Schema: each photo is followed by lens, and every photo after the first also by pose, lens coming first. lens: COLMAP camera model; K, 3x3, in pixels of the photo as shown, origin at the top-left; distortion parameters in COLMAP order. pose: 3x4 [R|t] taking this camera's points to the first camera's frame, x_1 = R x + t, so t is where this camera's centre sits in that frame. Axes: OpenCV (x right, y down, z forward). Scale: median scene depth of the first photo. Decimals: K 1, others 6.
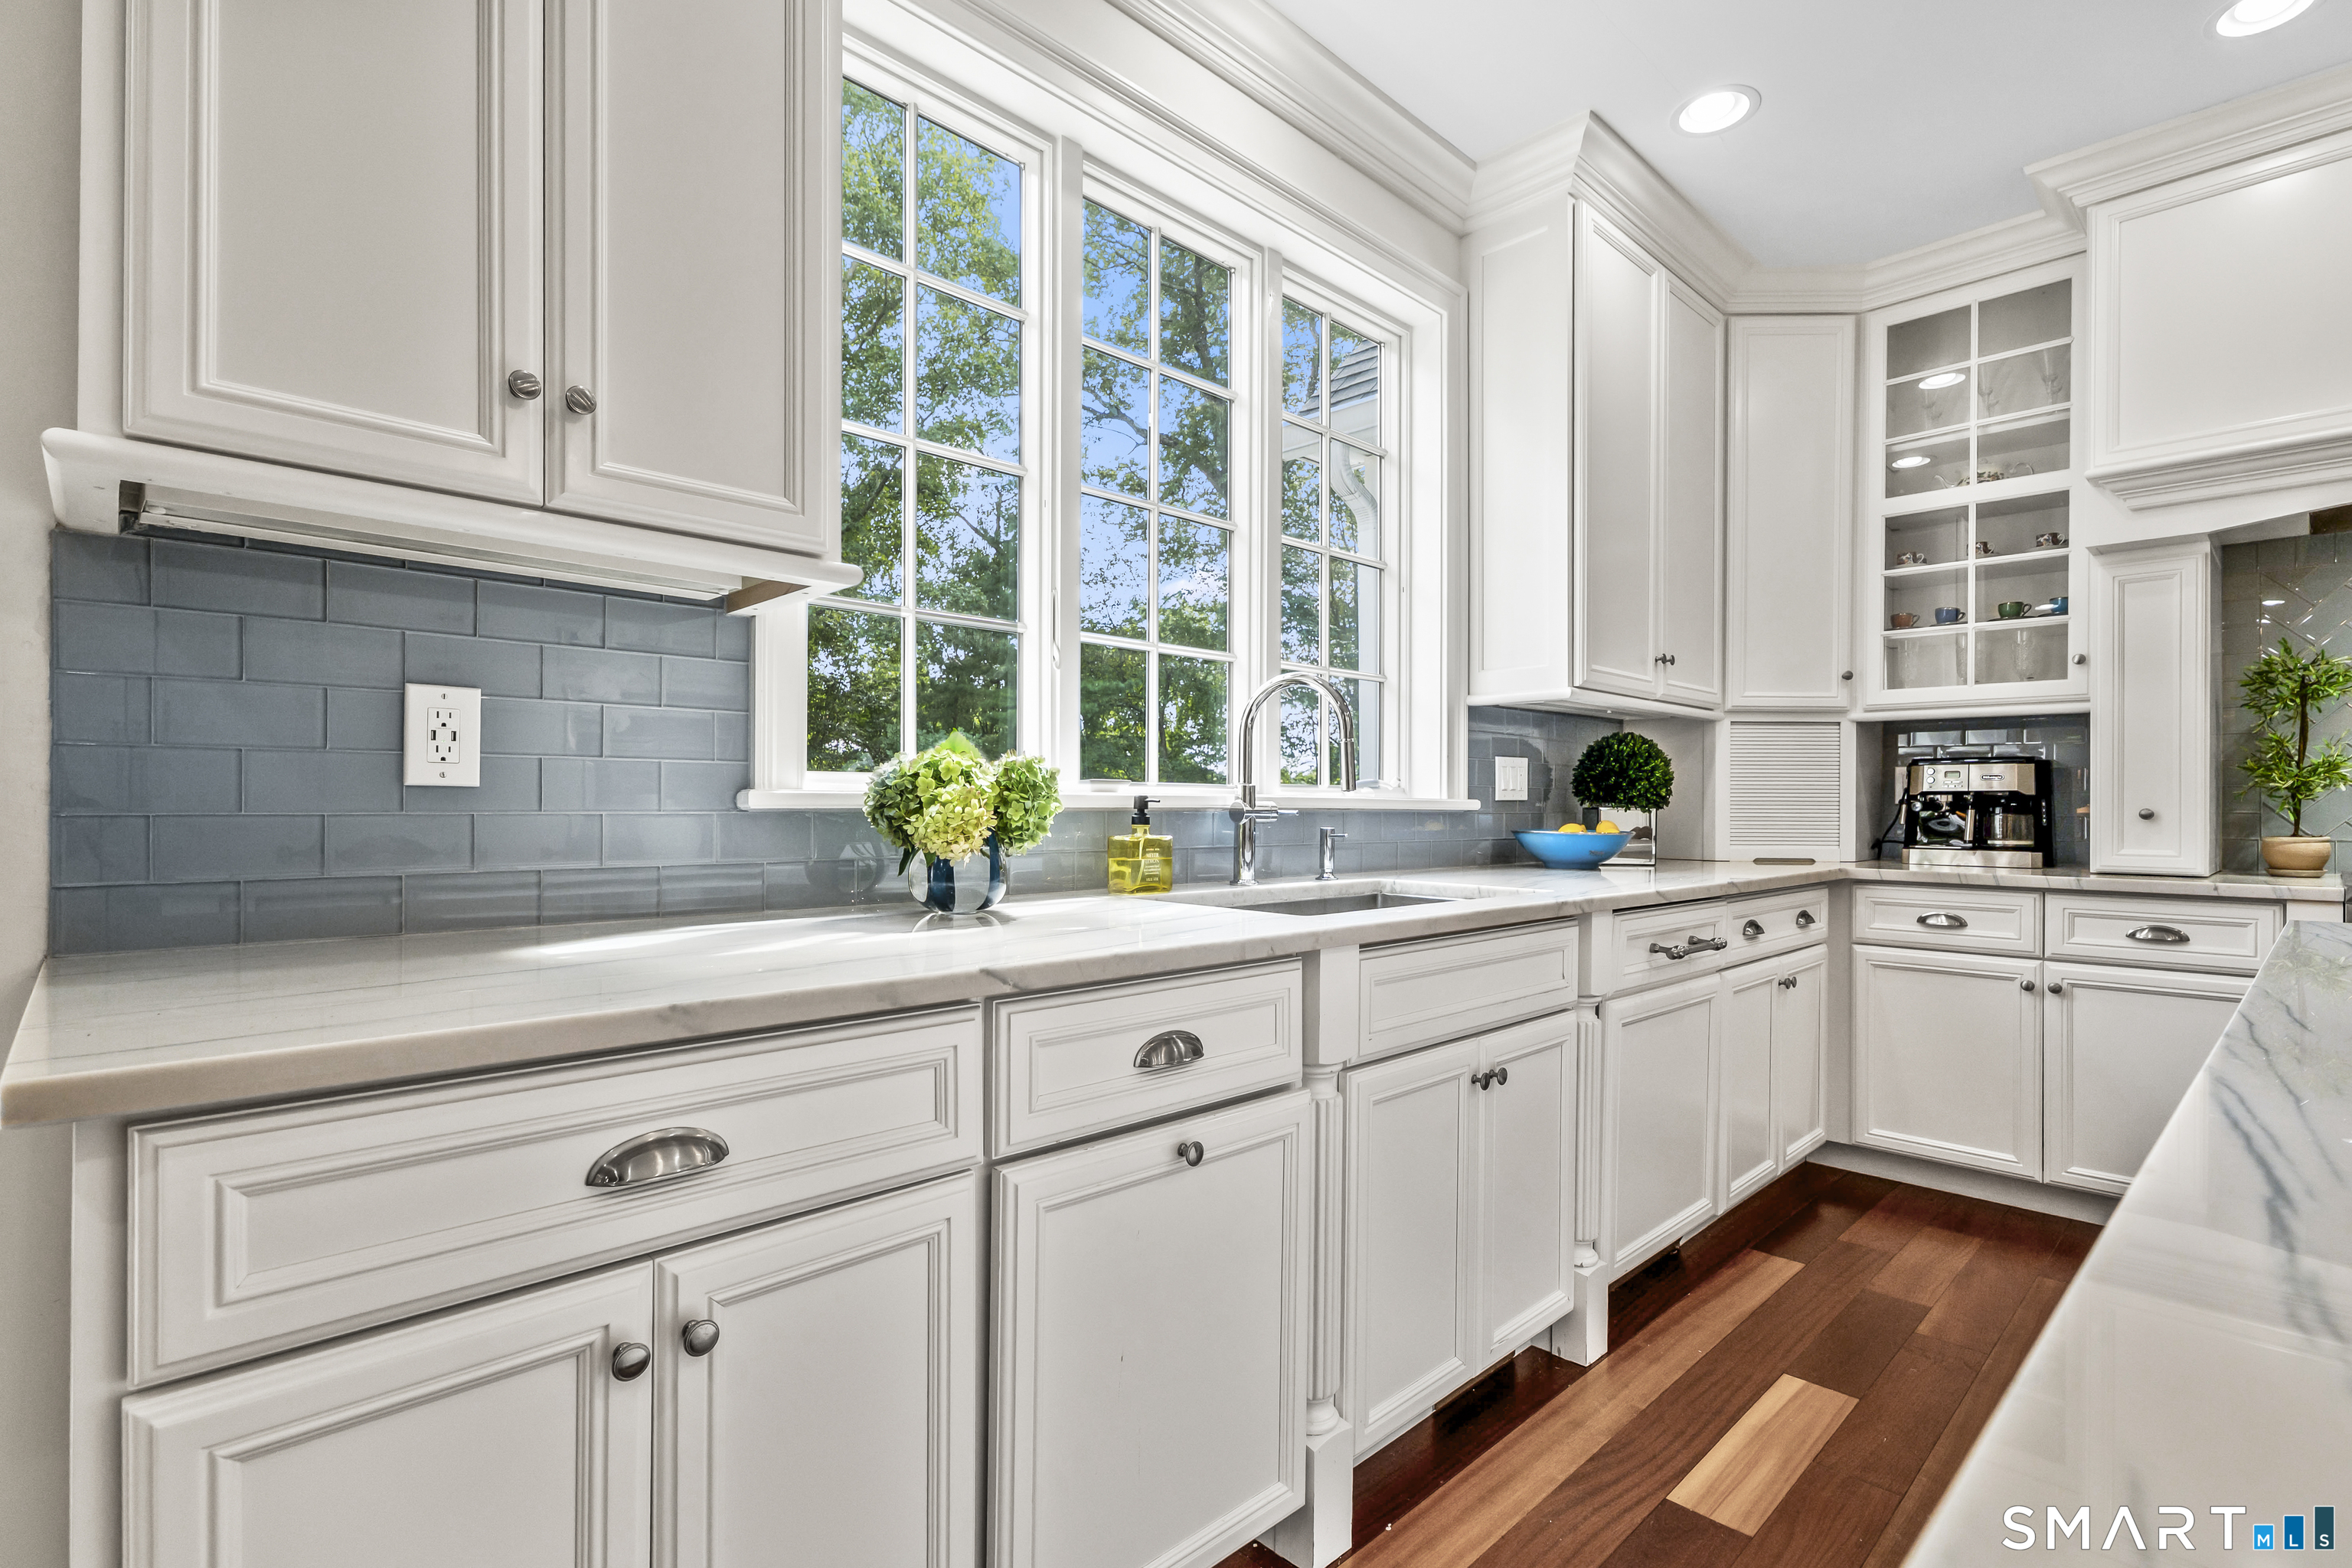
lens RADIAL K [[1121.9, 0, 1169.3], [0, 1121.9, 804.4], [0, 0, 1]] dist [0.010392, -0.002156]
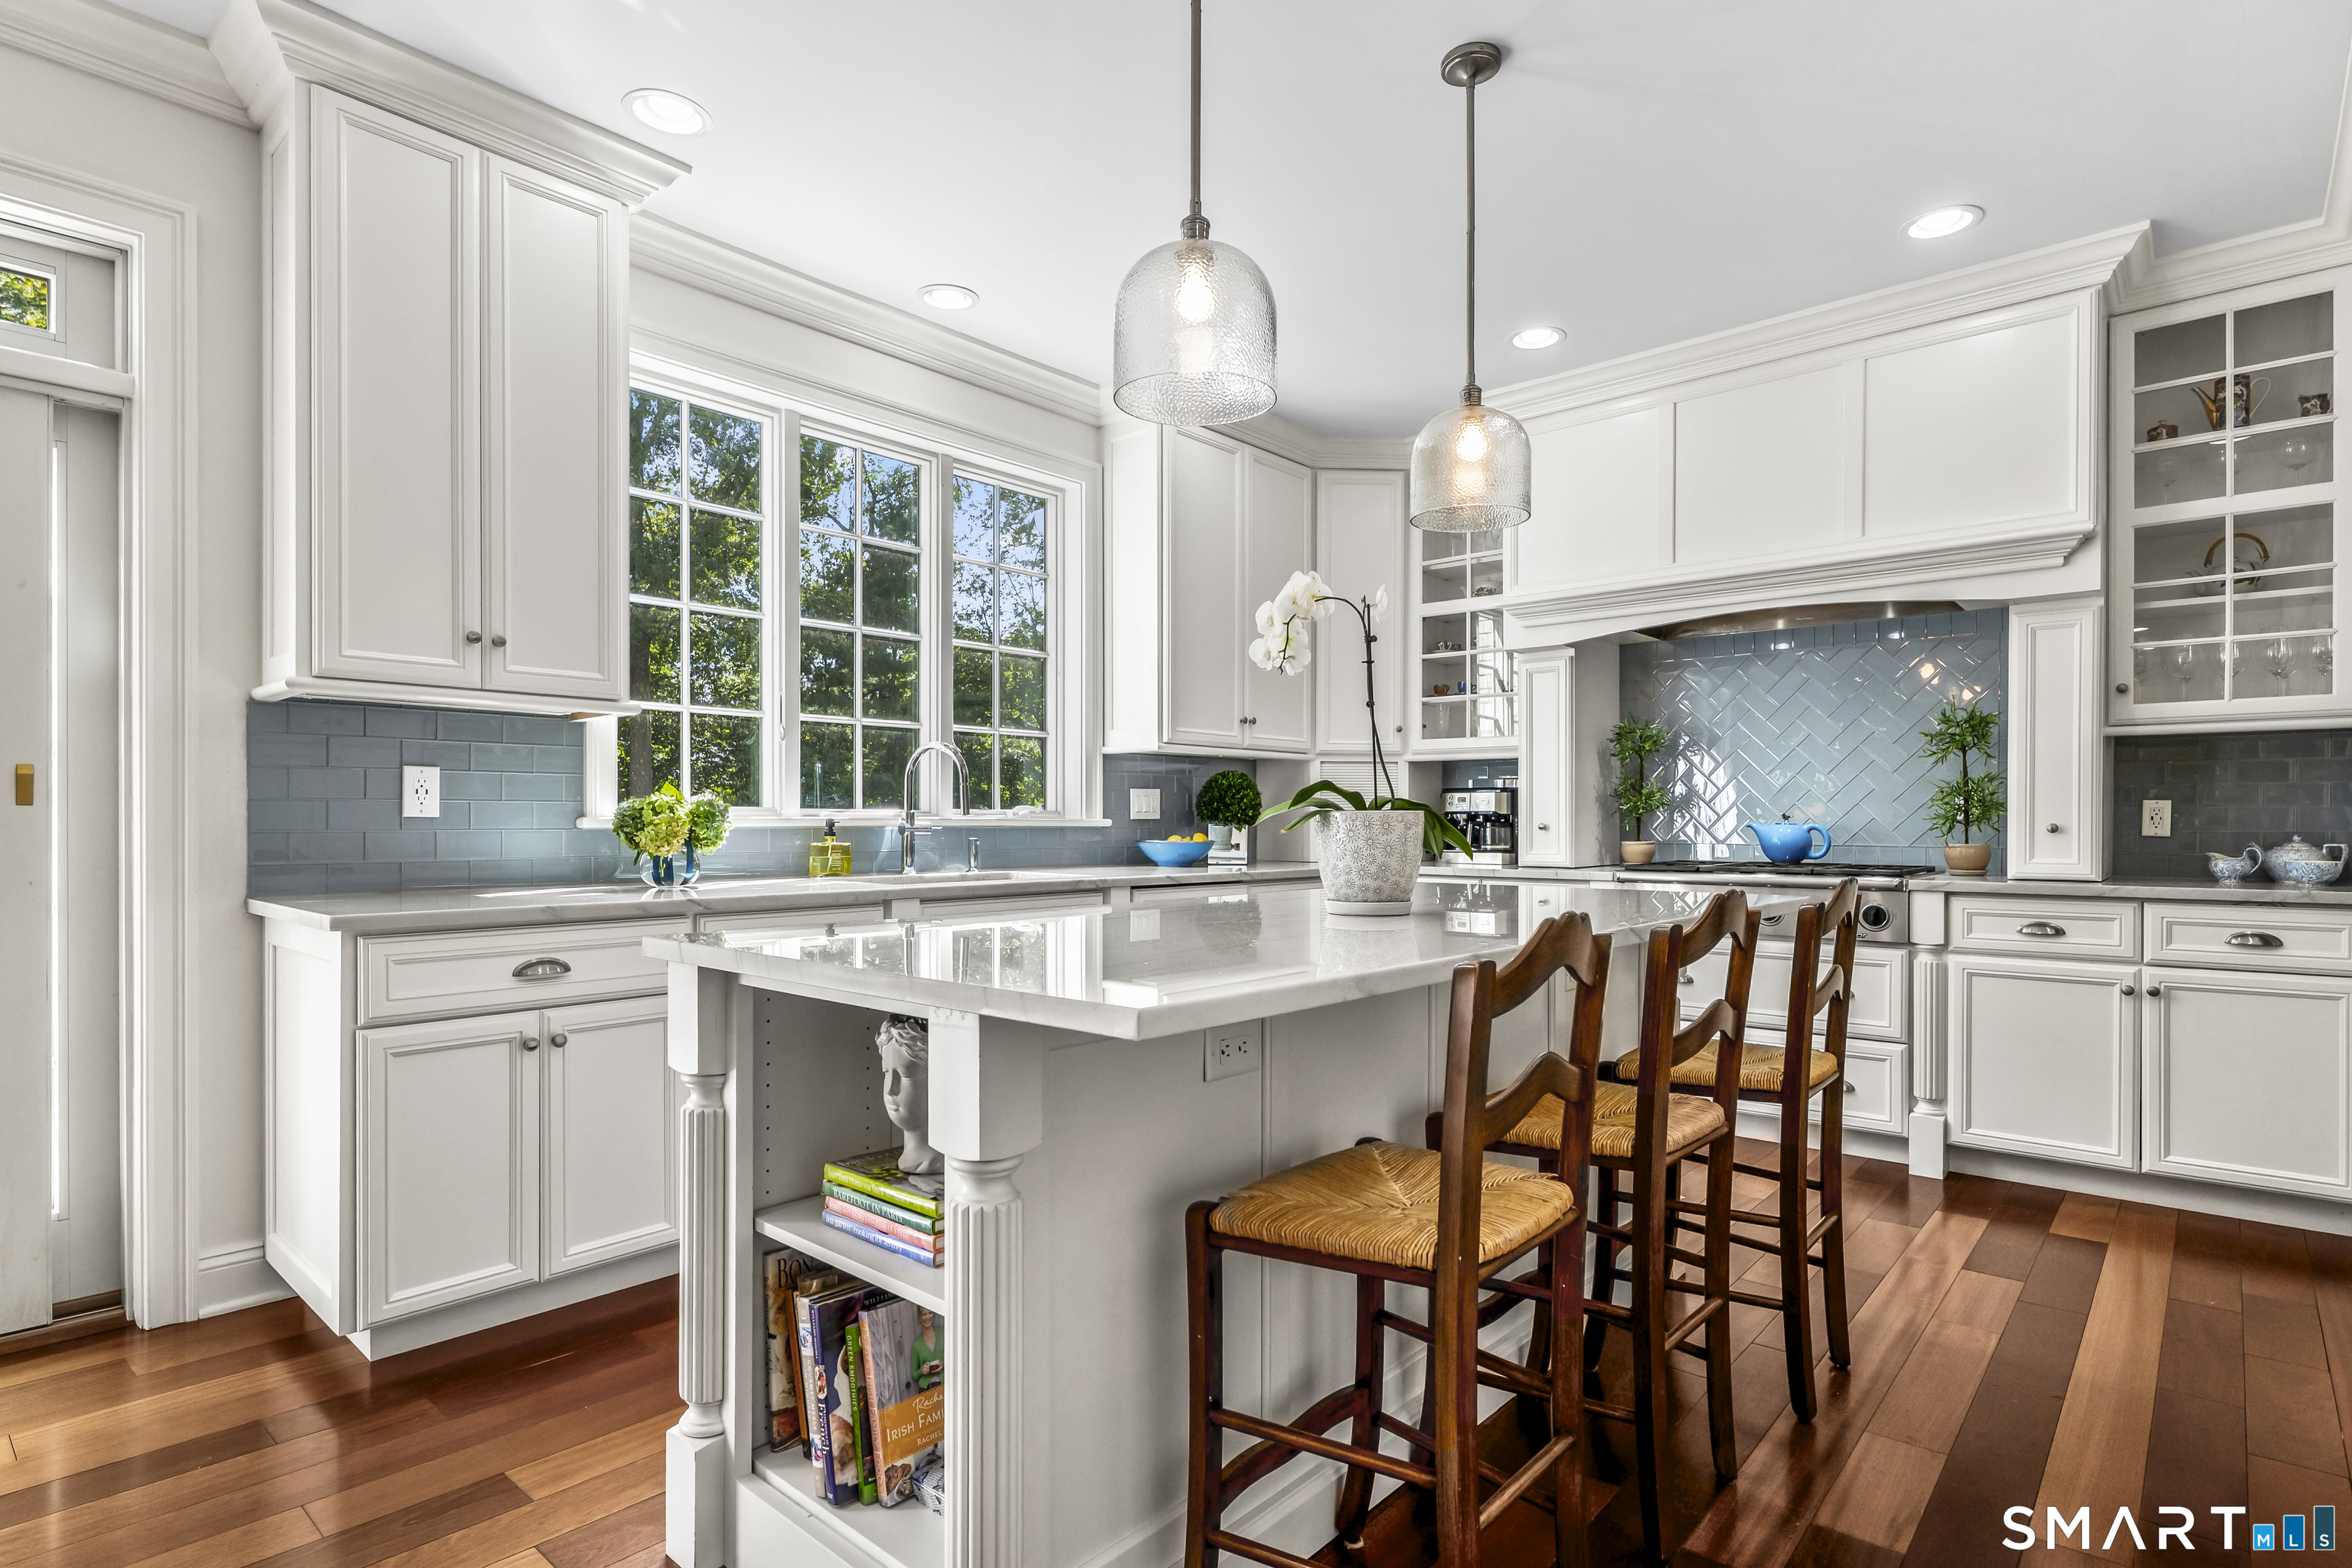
lens RADIAL K [[1207.1, 0, 1162.7], [0, 1207.1, 827.1], [0, 0, 1]] dist [0.004742, 0.000268]
pose [[0.997248, -0.004231, 0.074017, 0.228452], [0.003767, 0.999972, 0.006410, -0.003538], [-0.074042, -0.006114, 0.997236, -0.560004]]
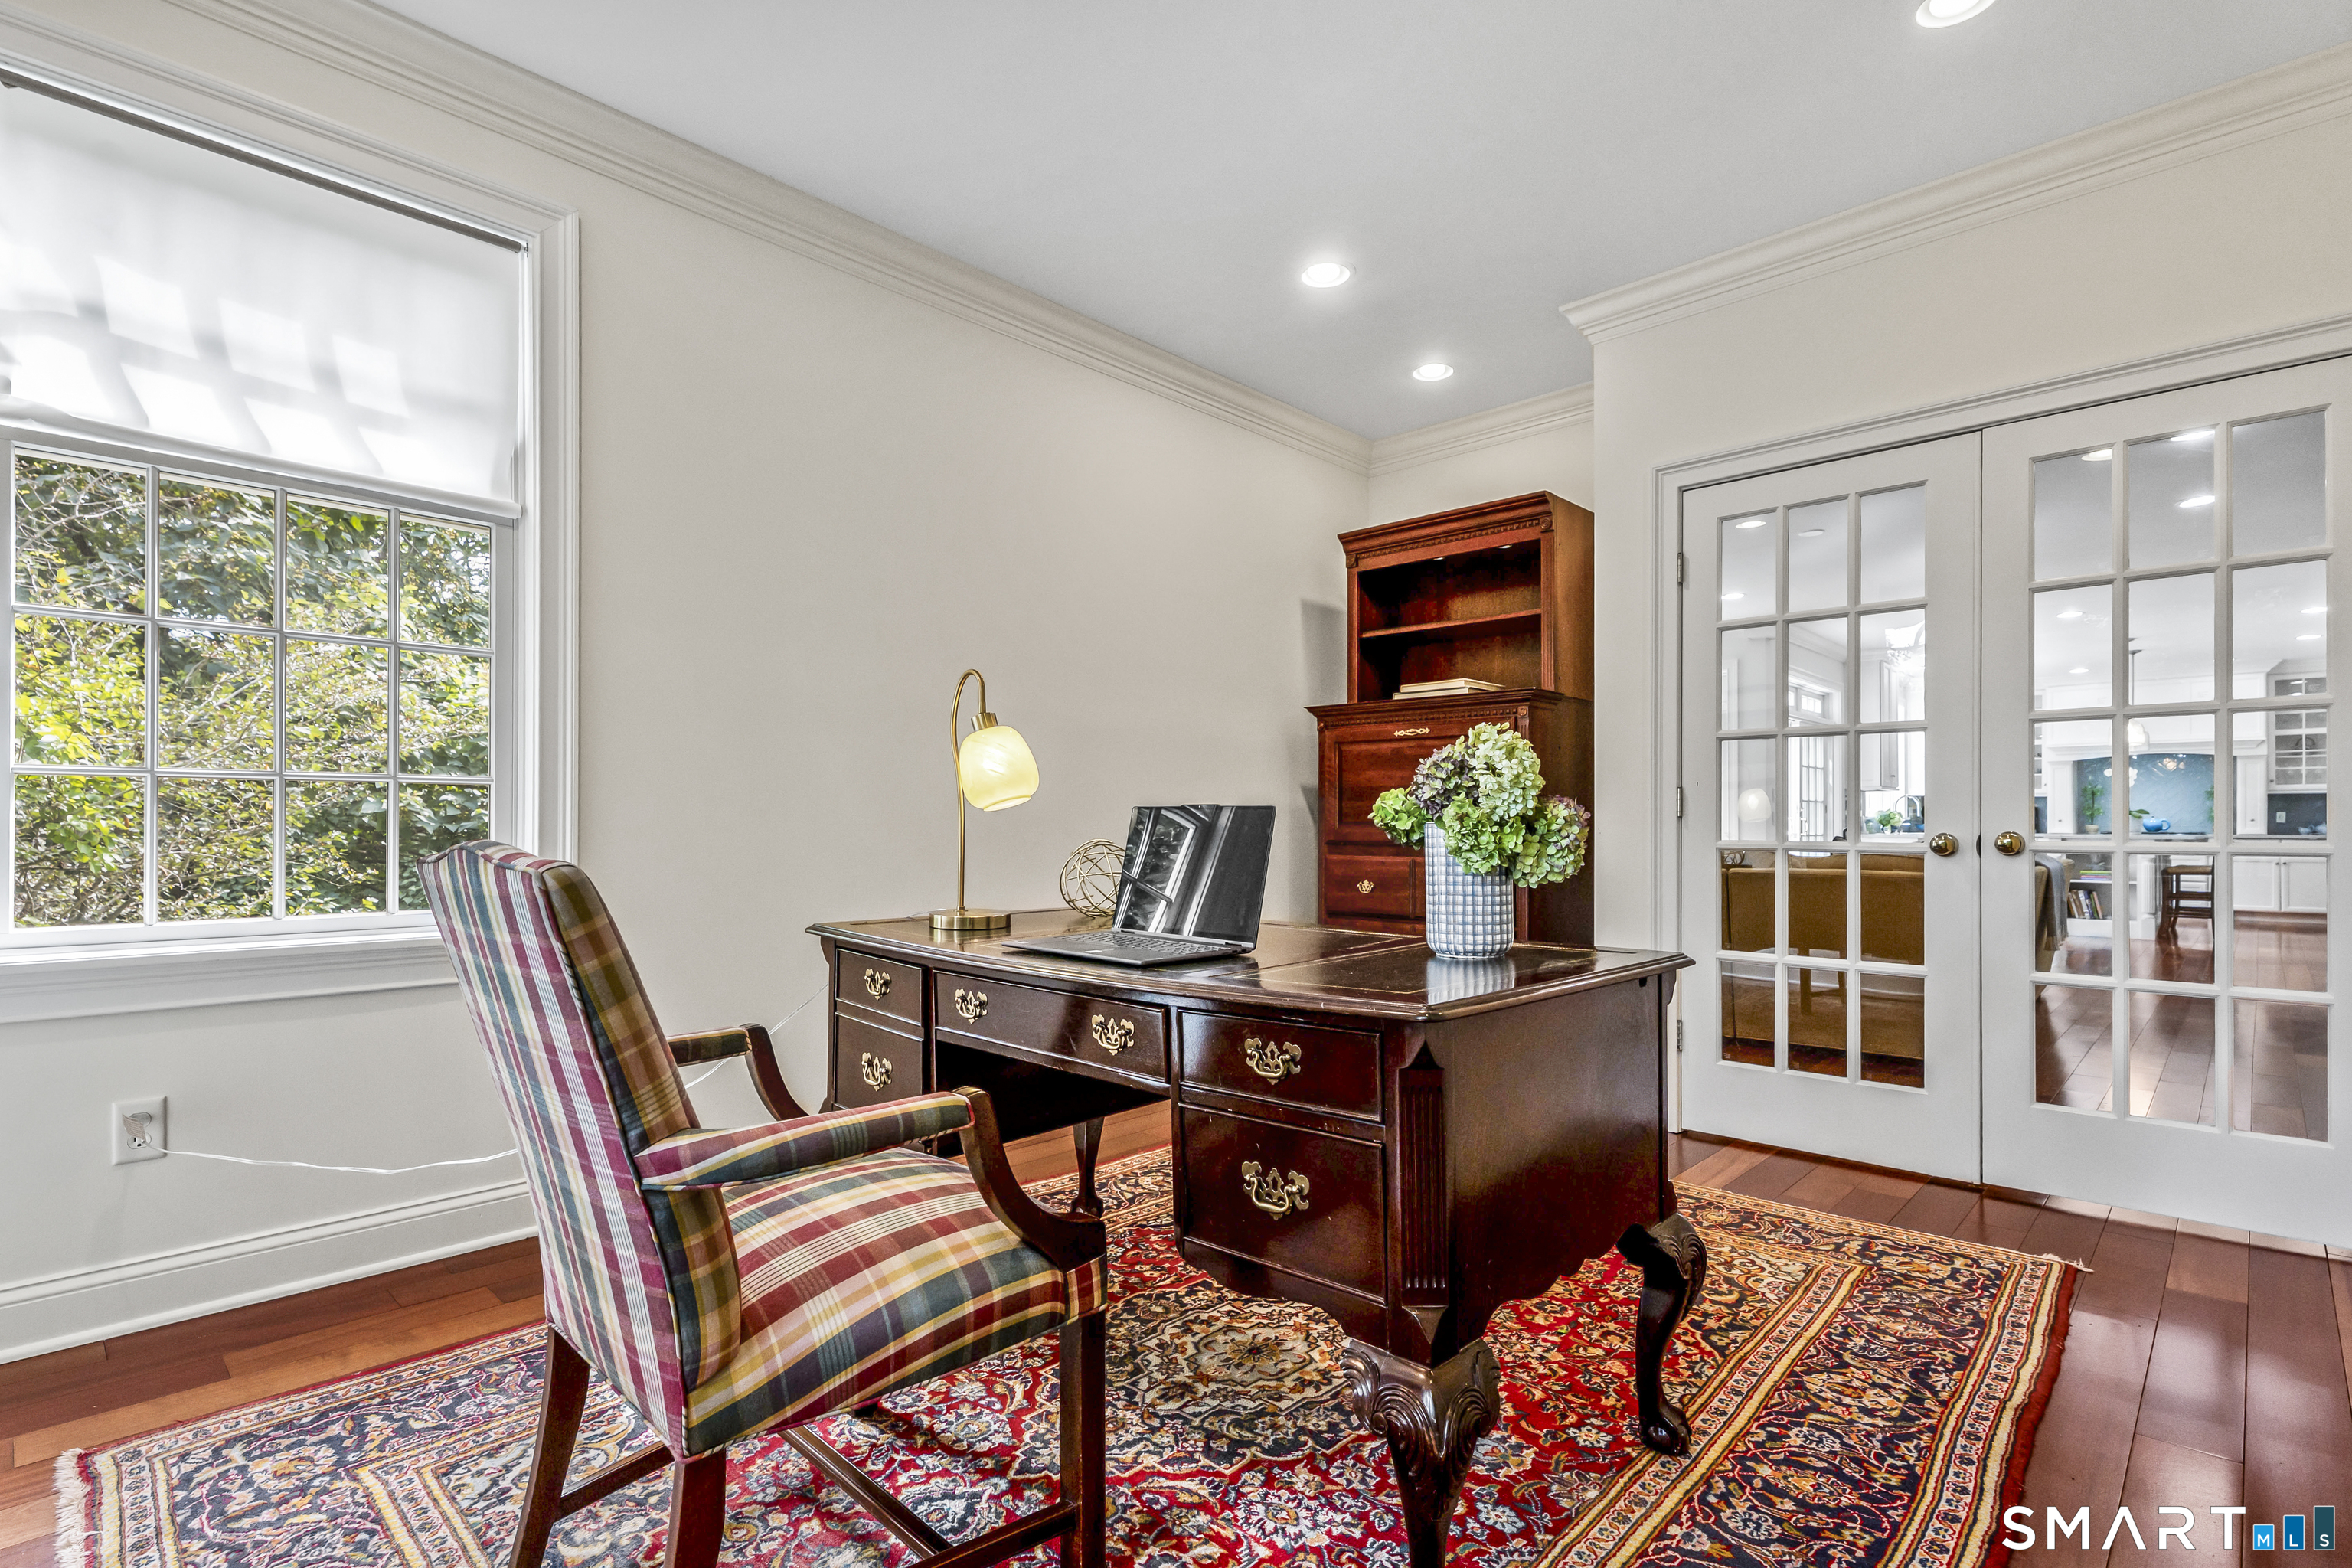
lens RADIAL K [[1121.9, 0, 1151.8], [0, 1121.9, 823.7], [0, 0, 1]] dist [0.010392, -0.002156]
pose [[0.999685, -0.003359, 0.024860, -2.821348], [0.003396, 0.999993, -0.001446, 0.015401], [-0.024855, 0.001530, 0.999690, -3.357052]]
